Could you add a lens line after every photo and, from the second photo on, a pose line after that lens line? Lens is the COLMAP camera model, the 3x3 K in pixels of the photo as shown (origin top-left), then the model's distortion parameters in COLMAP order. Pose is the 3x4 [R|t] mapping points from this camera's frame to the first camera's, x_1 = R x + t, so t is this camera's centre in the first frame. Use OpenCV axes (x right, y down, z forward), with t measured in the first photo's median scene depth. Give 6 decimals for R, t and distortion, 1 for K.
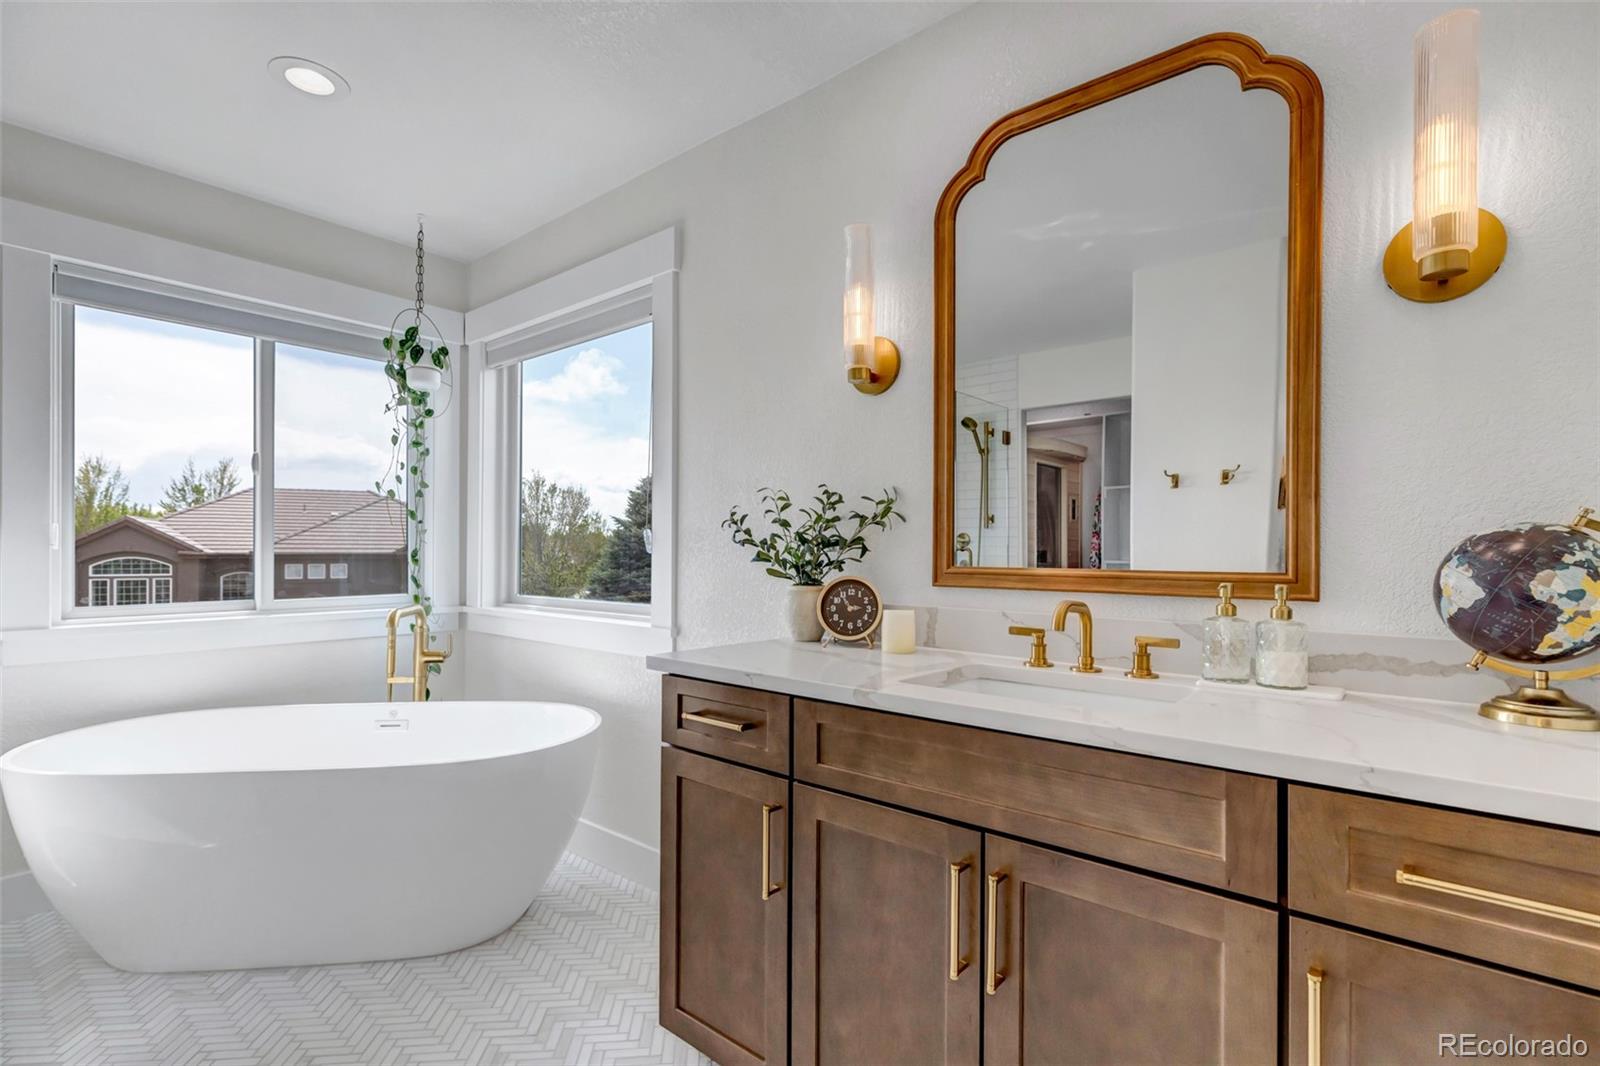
lens RADIAL K [[745.6, 0, 799.4], [0, 745.6, 538.4], [0, 0, 1]] dist [0.002990, -0.001678]
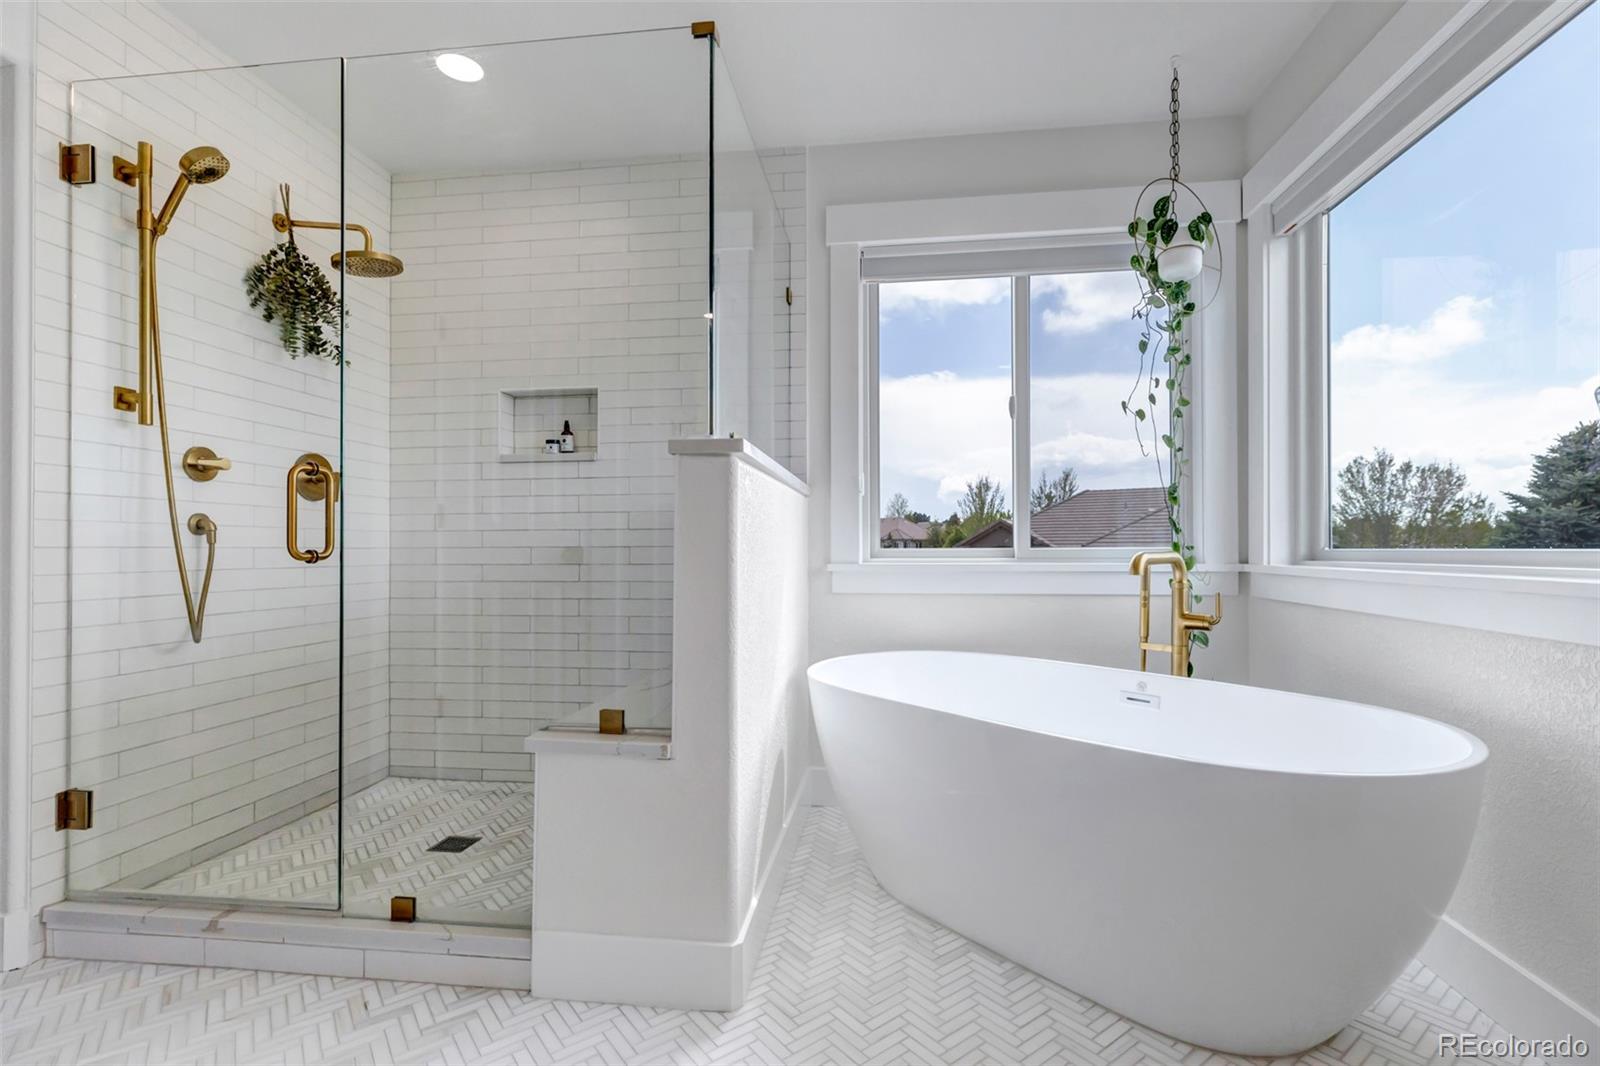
lens RADIAL K [[745.6, 0, 799.4], [0, 745.6, 538.4], [0, 0, 1]] dist [0.002990, -0.001678]
pose [[0.537855, -0.010600, -0.842970, -0.064234], [0.014228, 0.999893, -0.003495, 0.068676], [0.842917, -0.010114, 0.537949, 0.243309]]
